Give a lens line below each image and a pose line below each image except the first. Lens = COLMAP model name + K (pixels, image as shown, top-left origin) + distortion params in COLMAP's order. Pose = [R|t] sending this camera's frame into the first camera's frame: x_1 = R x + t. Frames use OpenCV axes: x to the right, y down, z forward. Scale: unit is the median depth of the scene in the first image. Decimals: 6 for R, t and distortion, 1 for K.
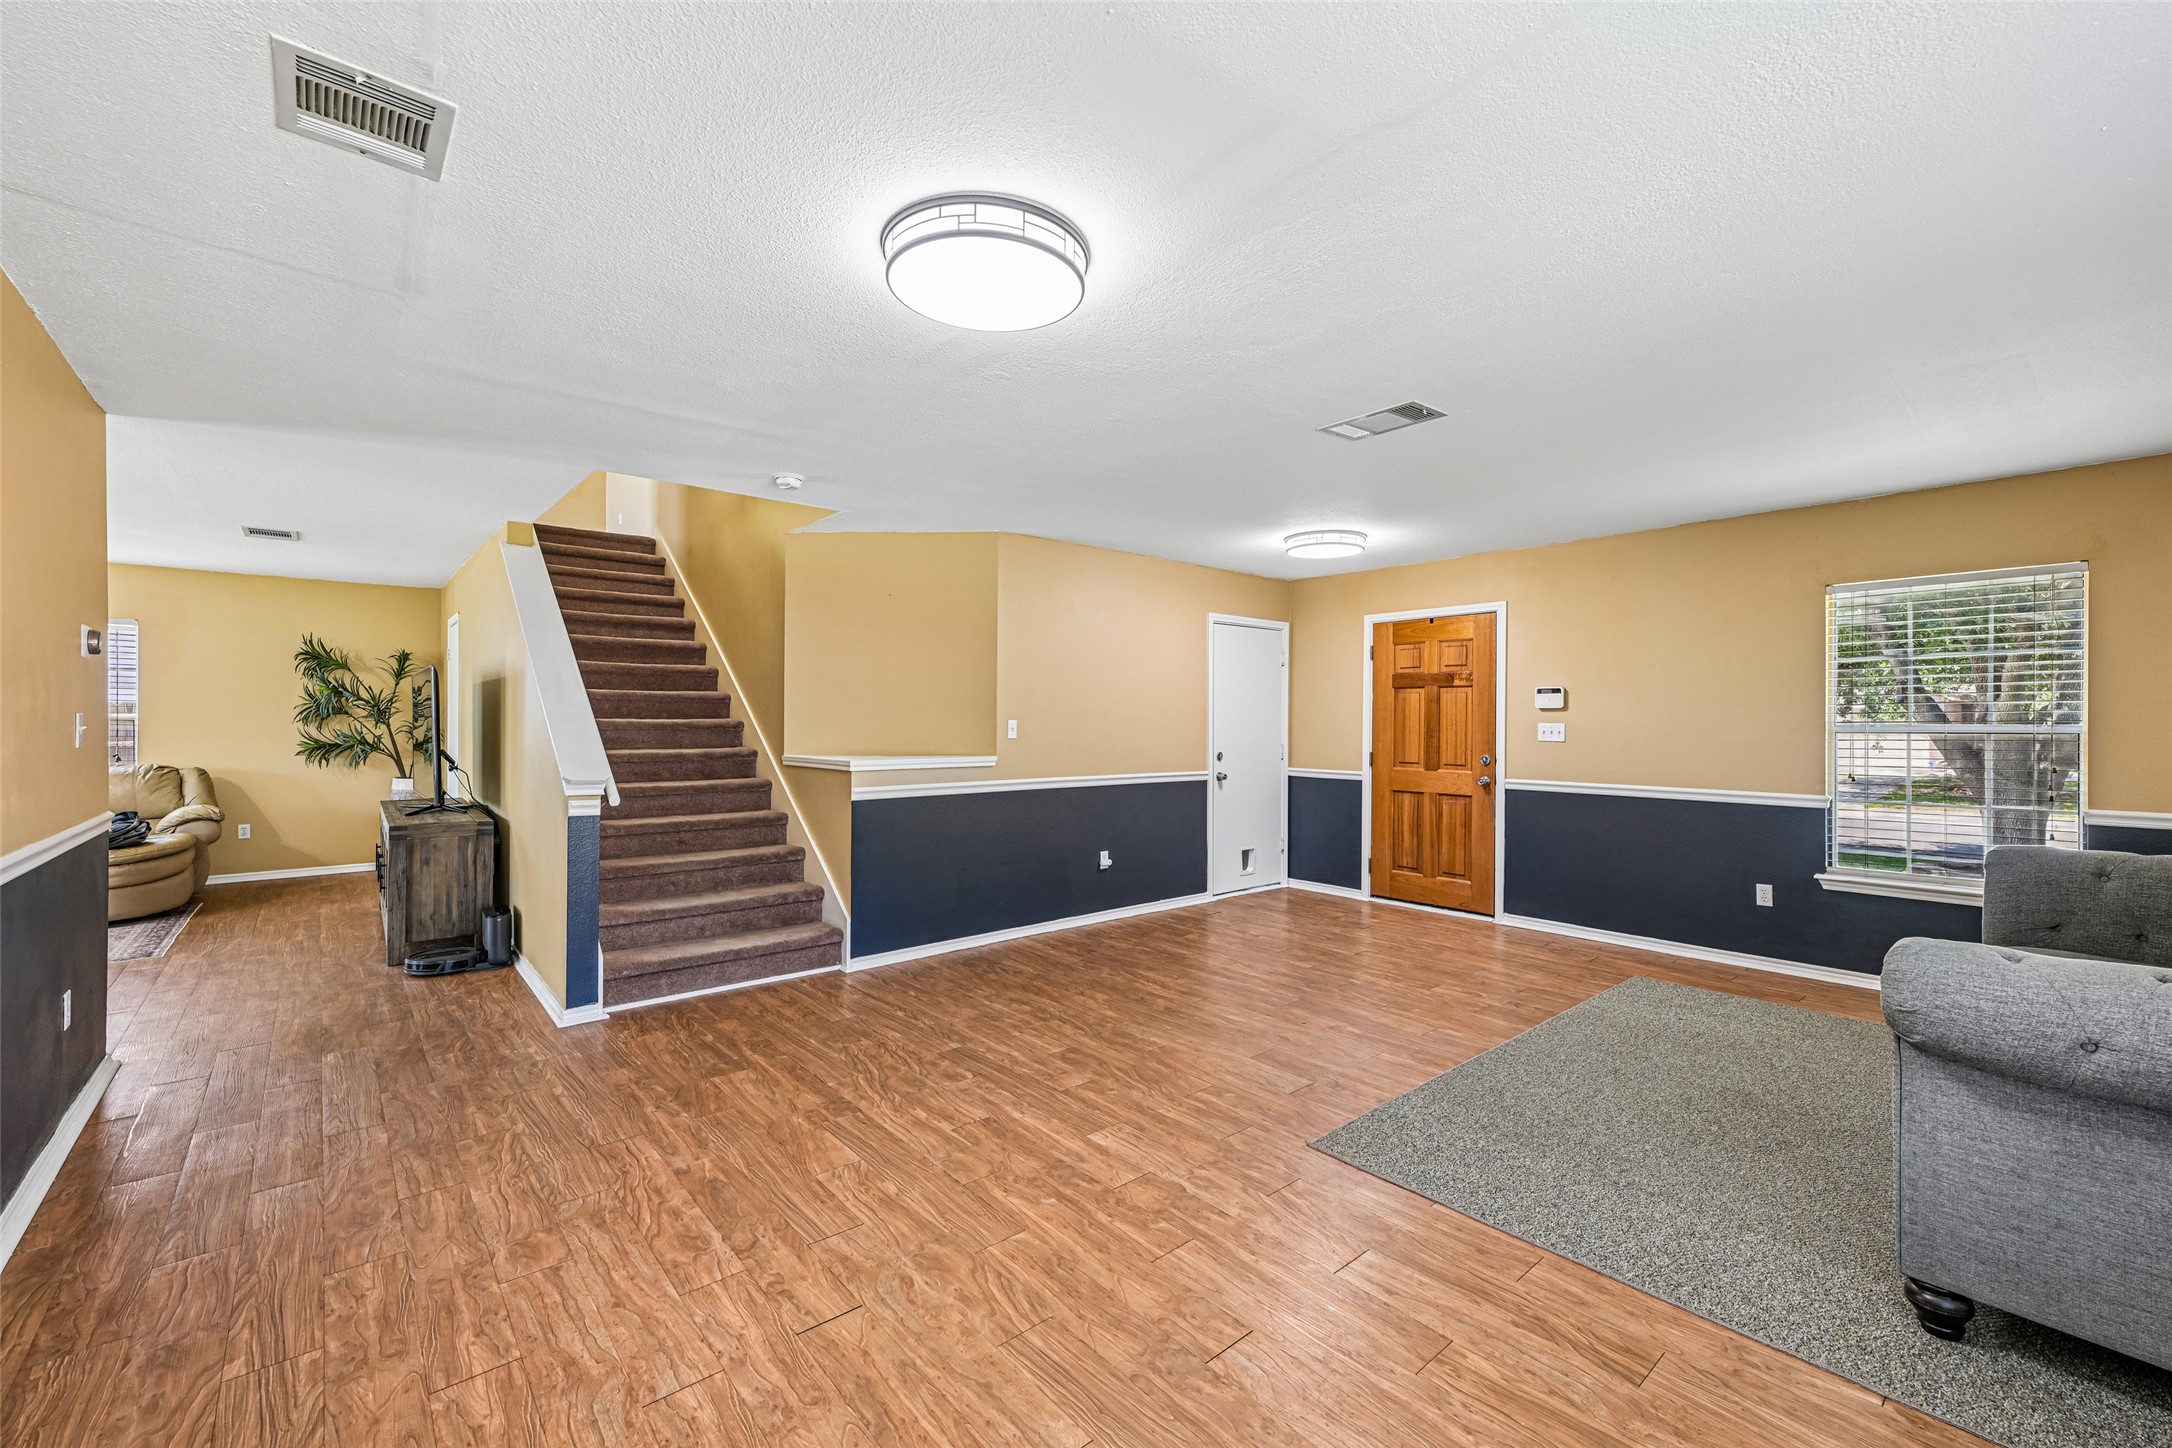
lens RADIAL K [[893.0, 0, 1083.4], [0, 893.0, 724.9], [0, 0, 1]] dist [0.011641, 0.000228]
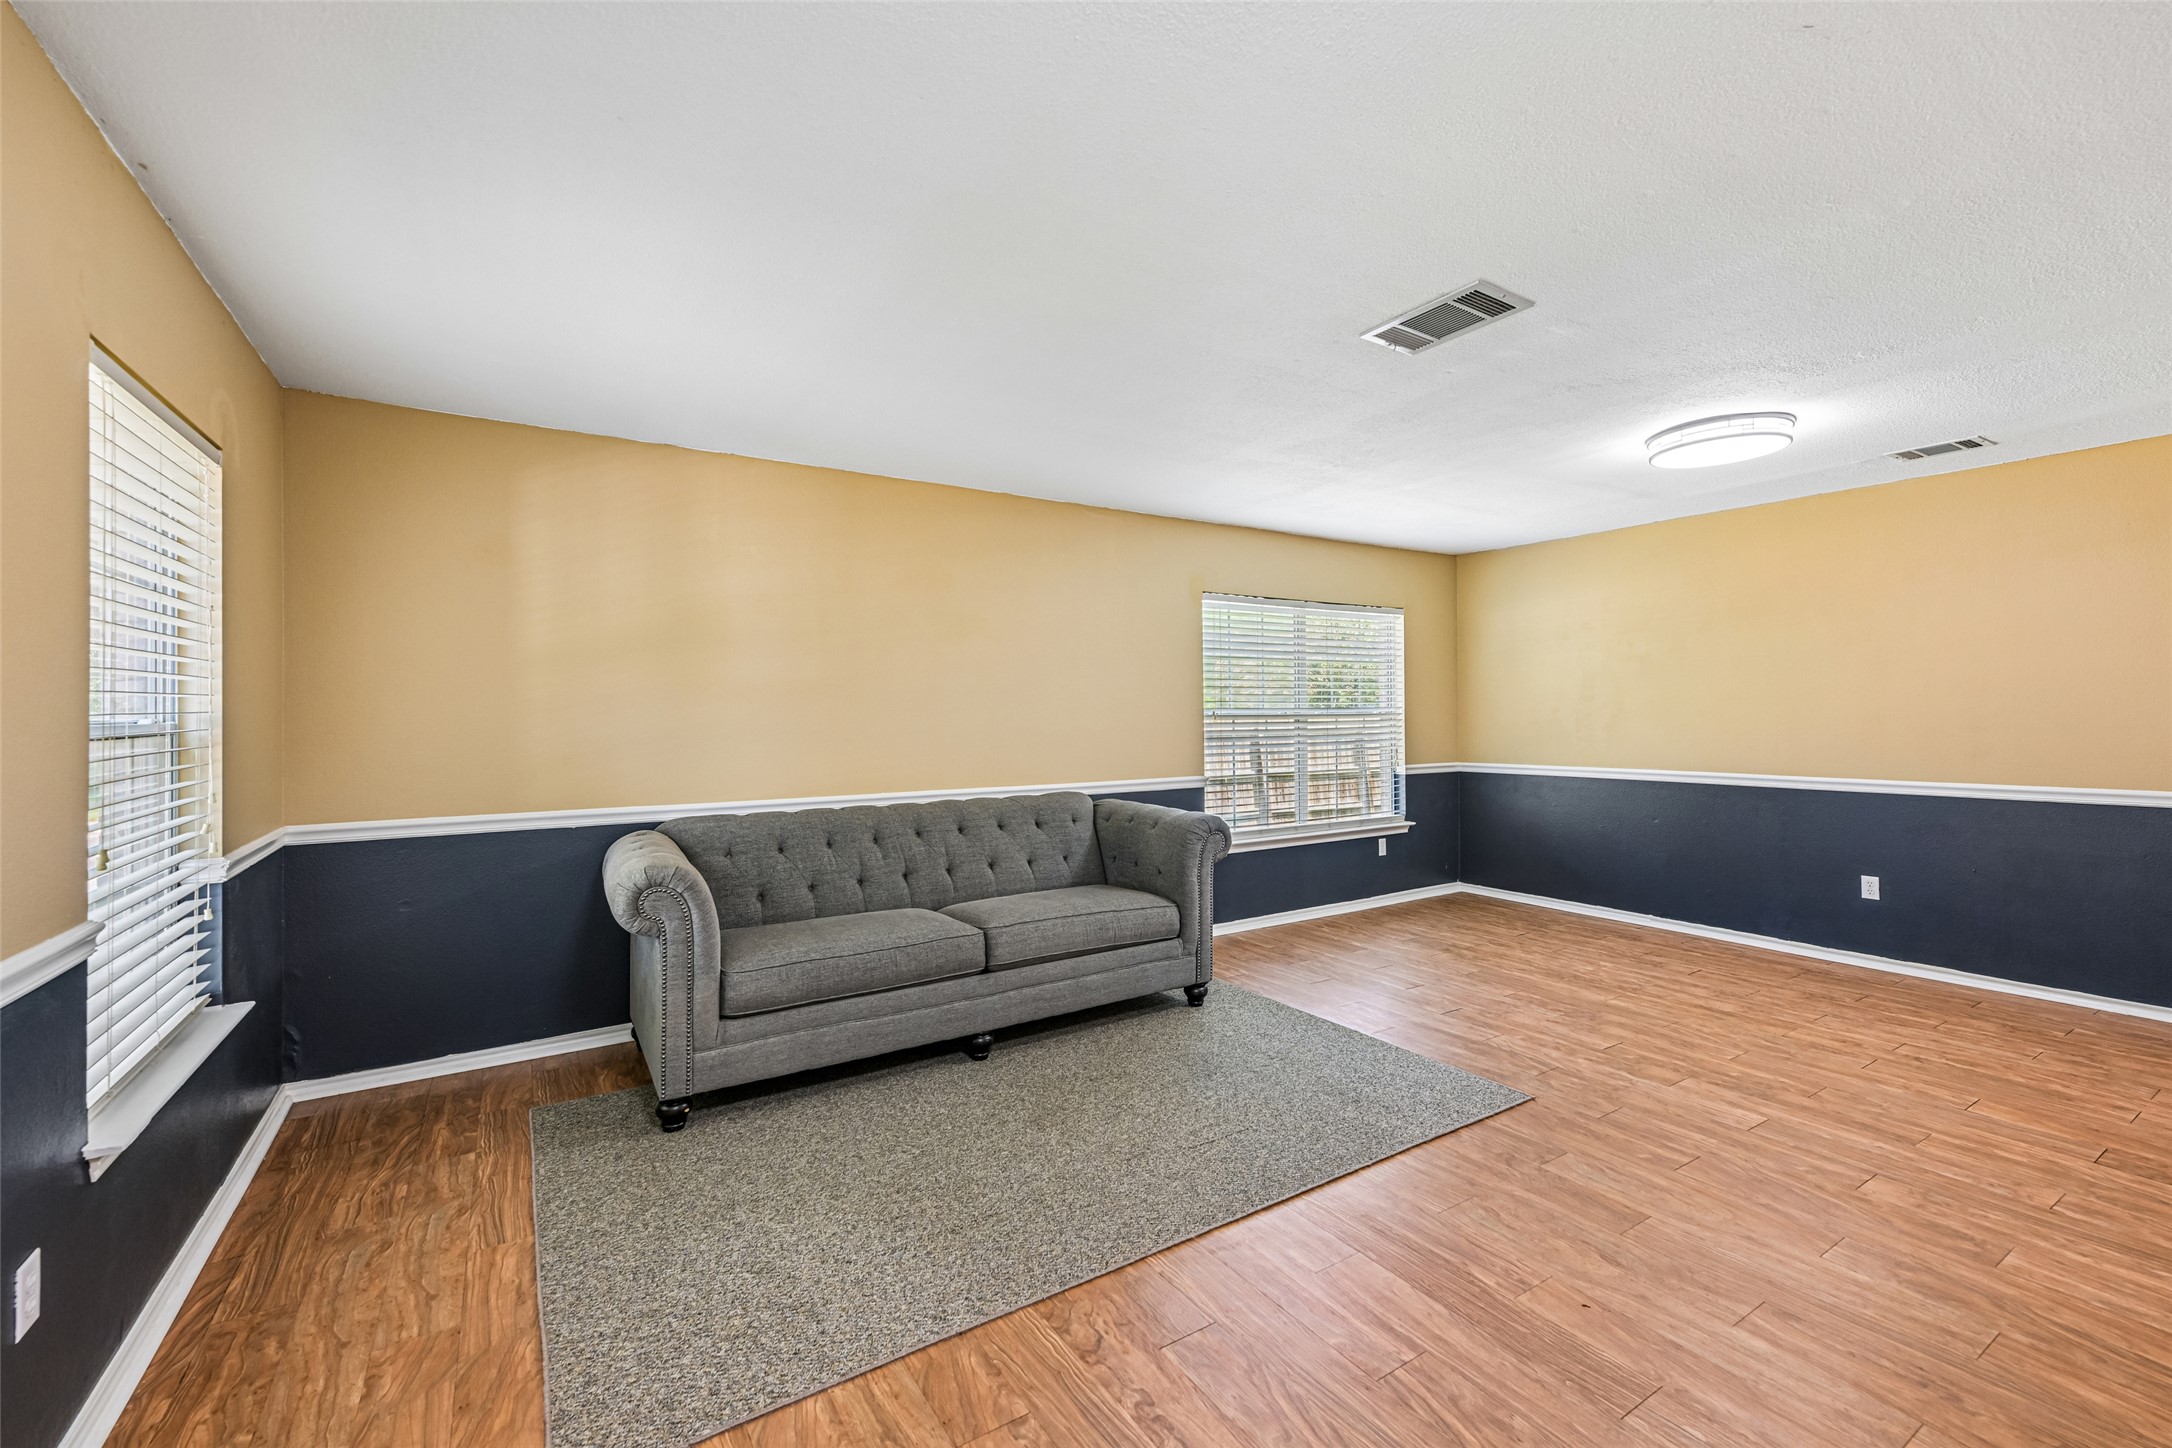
lens RADIAL K [[906.7, 0, 1095.4], [0, 906.7, 699.0], [0, 0, 1]] dist [0.013000, 0.000155]
pose [[-0.991581, 0.004124, 0.129424, 0.483942], [0.002494, 0.999916, -0.012754, -0.002081], [-0.129465, -0.012324, -0.991507, 1.661849]]
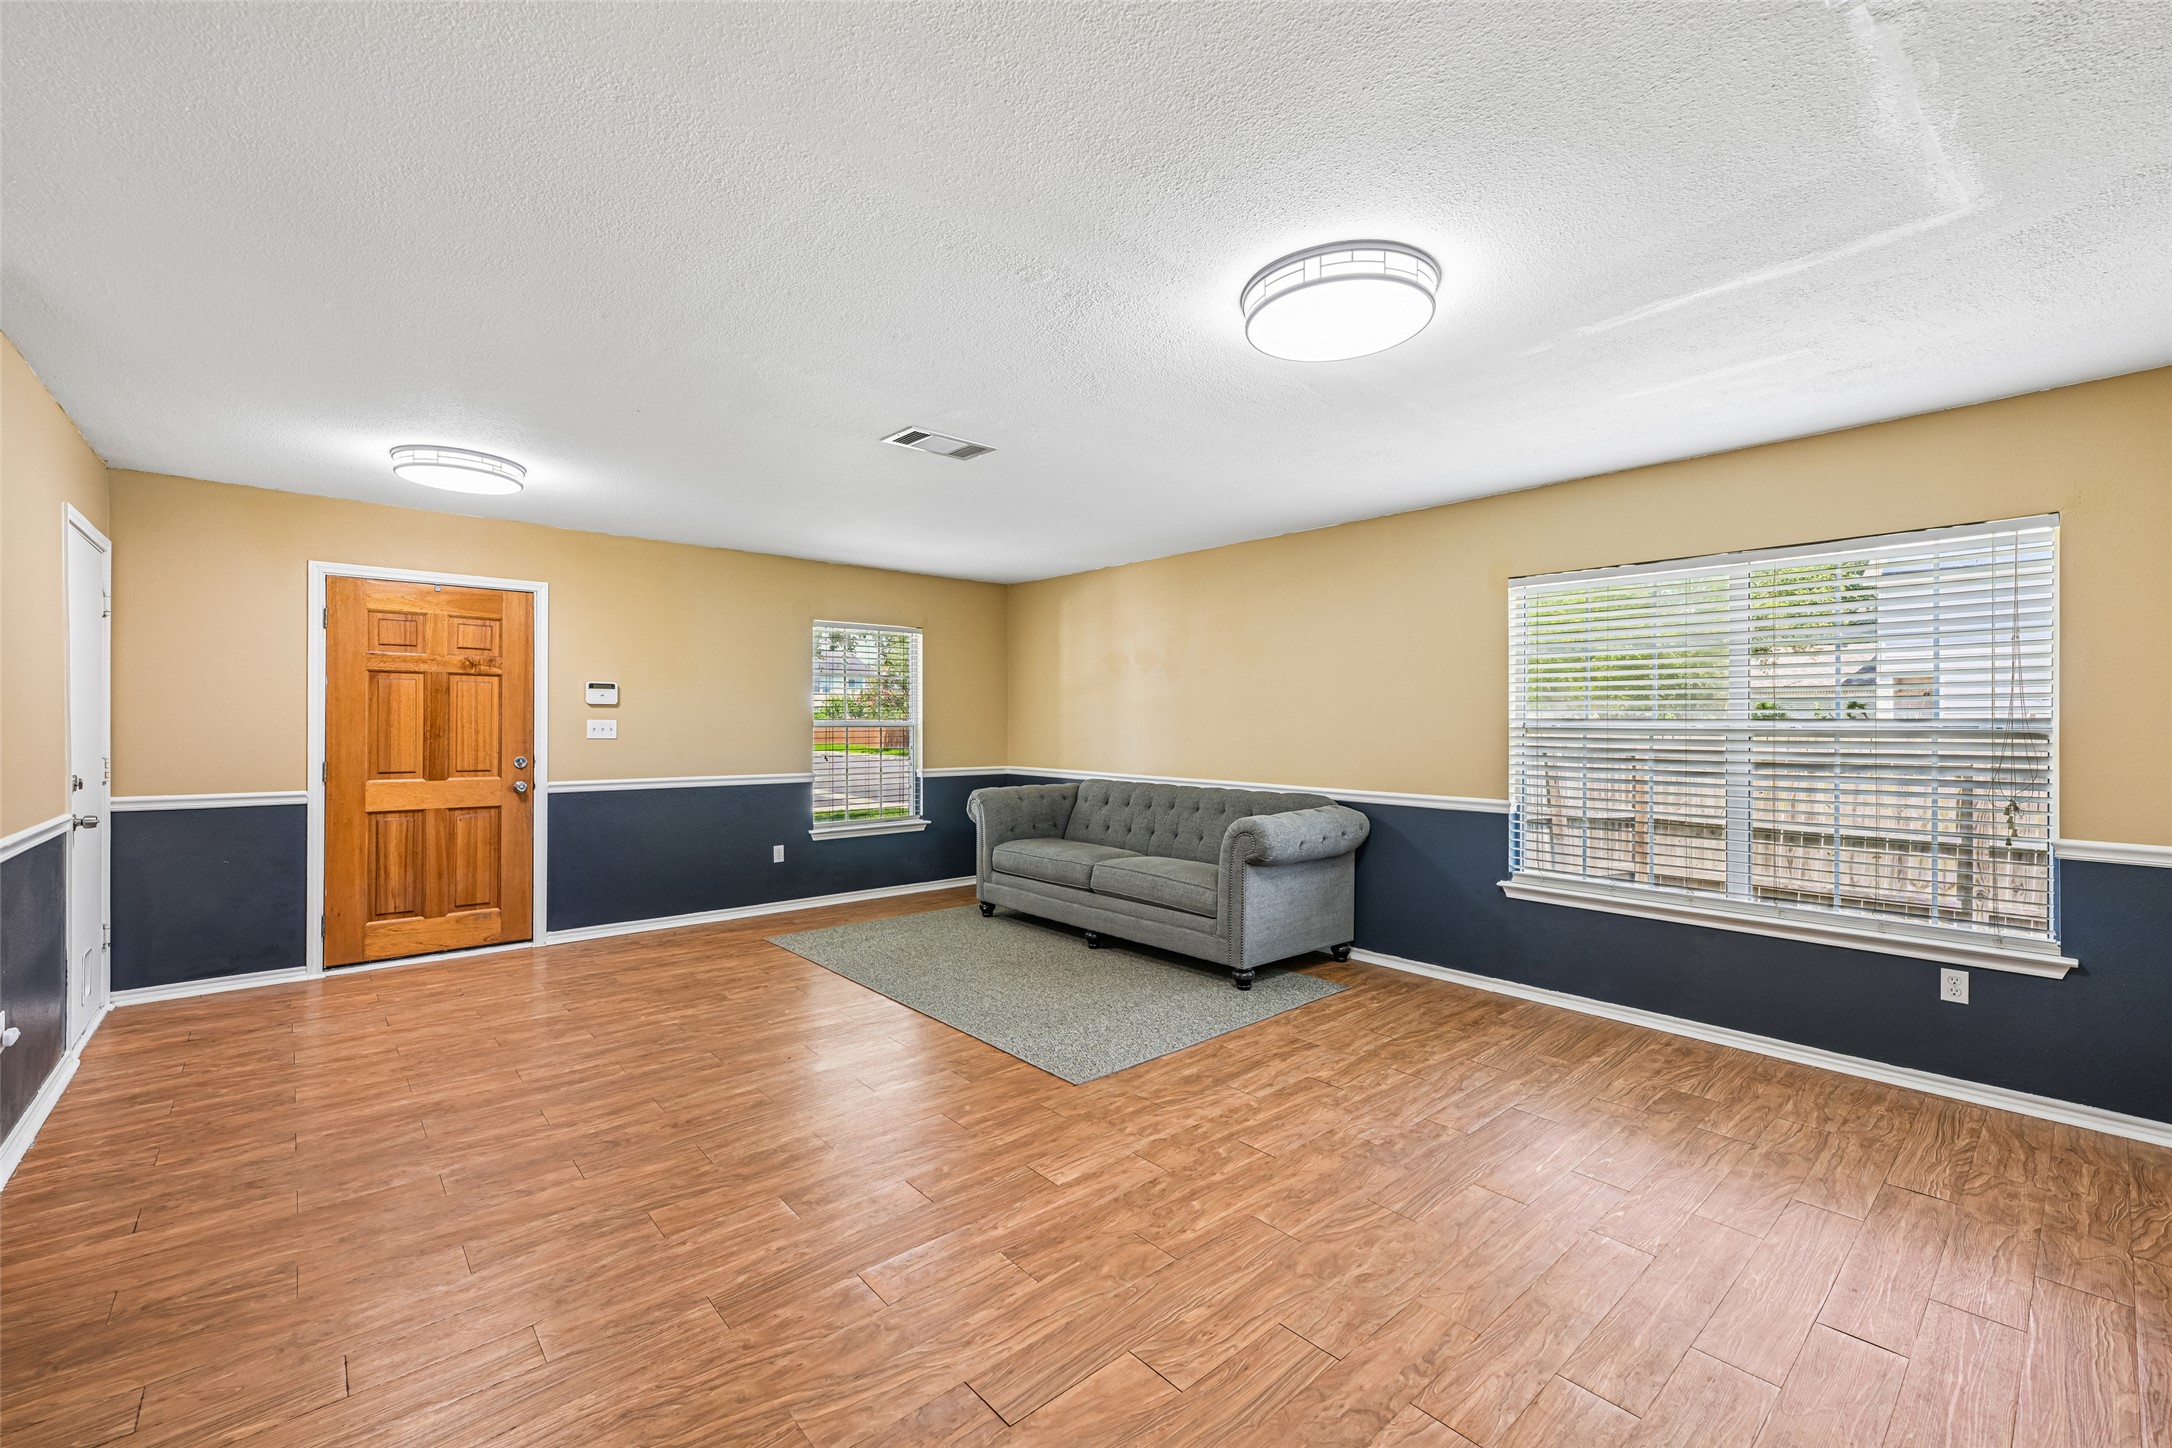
lens RADIAL K [[893.0, 0, 1083.4], [0, 893.0, 724.9], [0, 0, 1]] dist [0.011641, 0.000228]
pose [[-0.015302, -0.007145, 0.999857, -0.695772], [-0.001290, 0.999974, 0.007126, -0.006177], [-0.999882, -0.001180, -0.015311, 0.772459]]
